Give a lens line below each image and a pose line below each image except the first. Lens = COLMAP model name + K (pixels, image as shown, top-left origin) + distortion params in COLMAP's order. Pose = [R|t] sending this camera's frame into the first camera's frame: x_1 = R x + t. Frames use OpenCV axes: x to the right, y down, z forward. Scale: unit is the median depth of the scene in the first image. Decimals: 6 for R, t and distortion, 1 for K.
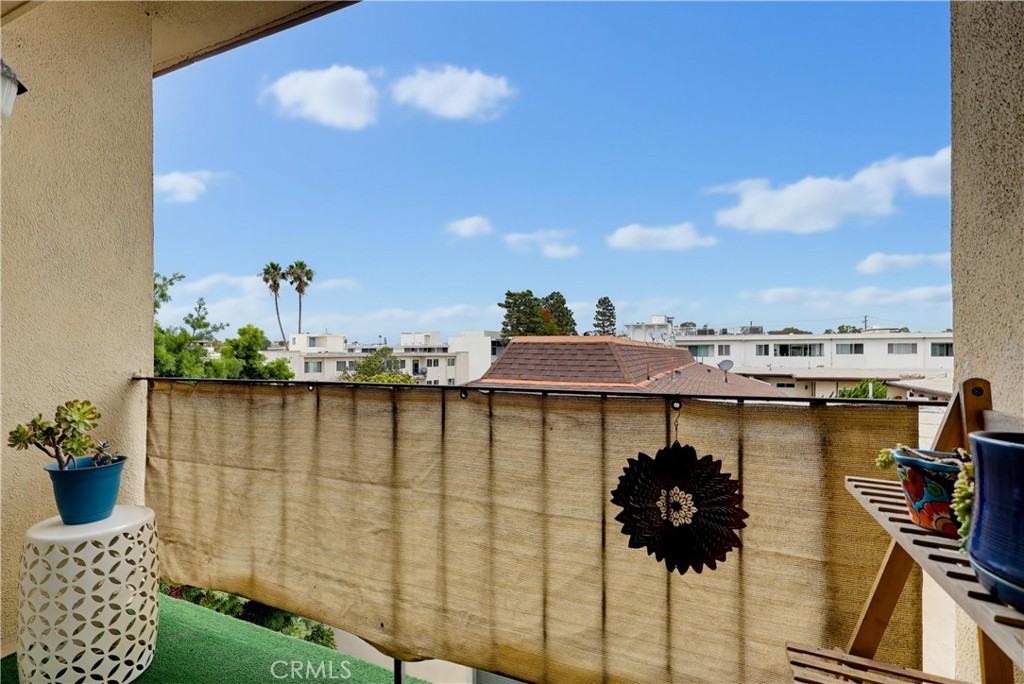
lens RADIAL K [[494.9, 0, 512.0], [0, 494.9, 342.0], [0, 0, 1]] dist [0.004839, 0.000432]
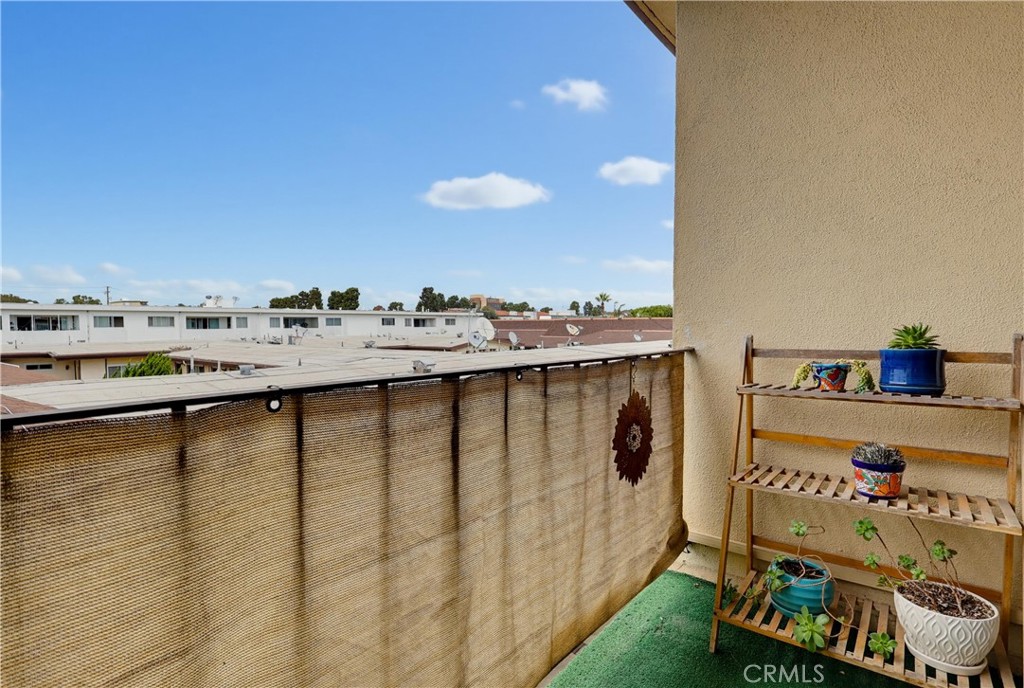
lens RADIAL K [[514.5, 0, 512.0], [0, 514.5, 344.0], [0, 0, 1]] dist [-0.000717, -0.000246]
pose [[0.259020, -0.036179, 0.965194, -0.851584], [-0.018307, 0.998935, 0.042357, 0.018427], [-0.965698, -0.028641, 0.258082, 0.750112]]
